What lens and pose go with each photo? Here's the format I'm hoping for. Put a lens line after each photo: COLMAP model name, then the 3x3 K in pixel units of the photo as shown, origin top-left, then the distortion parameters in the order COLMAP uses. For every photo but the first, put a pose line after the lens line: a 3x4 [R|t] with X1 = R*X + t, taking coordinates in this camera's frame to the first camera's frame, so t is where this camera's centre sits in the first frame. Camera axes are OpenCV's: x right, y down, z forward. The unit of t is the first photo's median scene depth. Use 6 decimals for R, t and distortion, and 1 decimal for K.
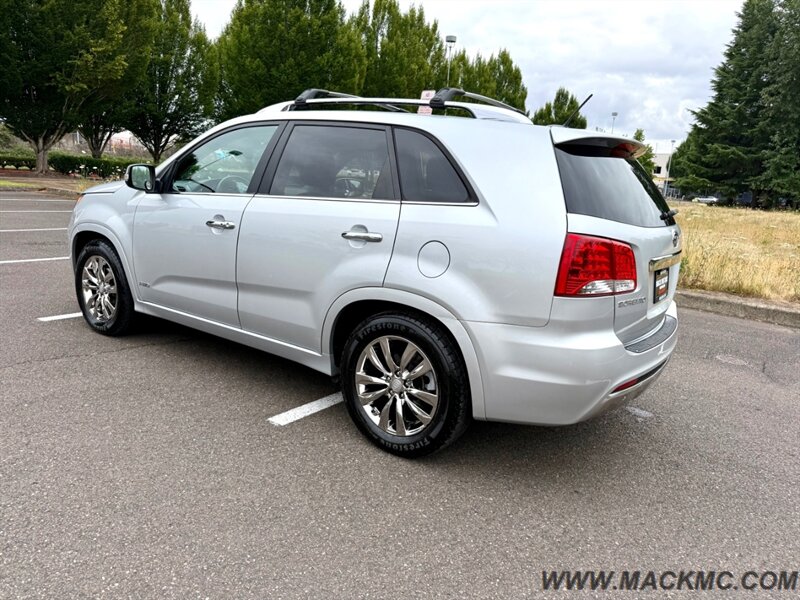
lens RADIAL K [[569.5, 0, 399.2], [0, 569.5, 295.3], [0, 0, 1]] dist [0.010861, -0.023979]
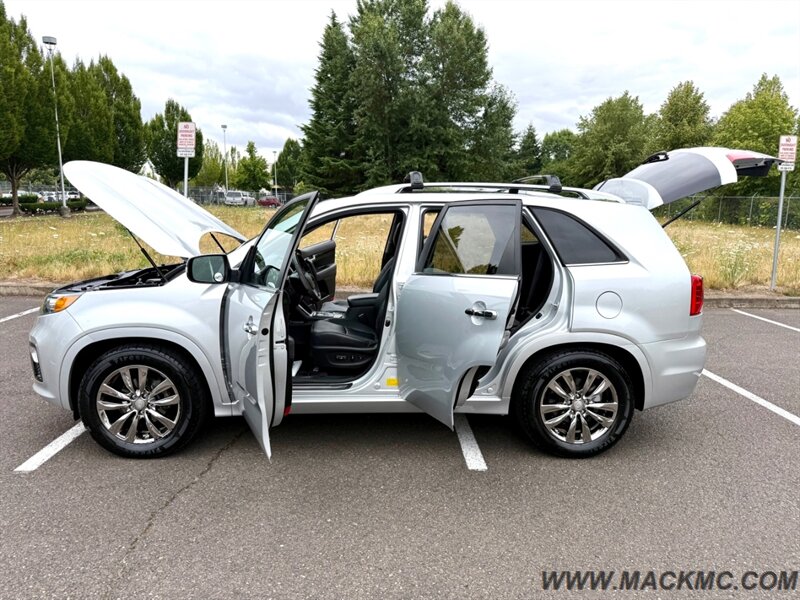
lens RADIAL K [[569.5, 0, 403.7], [0, 569.5, 297.3], [0, 0, 1]] dist [0.010861, -0.023979]
pose [[0.781146, -0.155680, 0.604628, -0.733954], [0.162627, 0.985719, 0.043699, -0.142098], [-0.602796, 0.064194, 0.795308, 0.128180]]
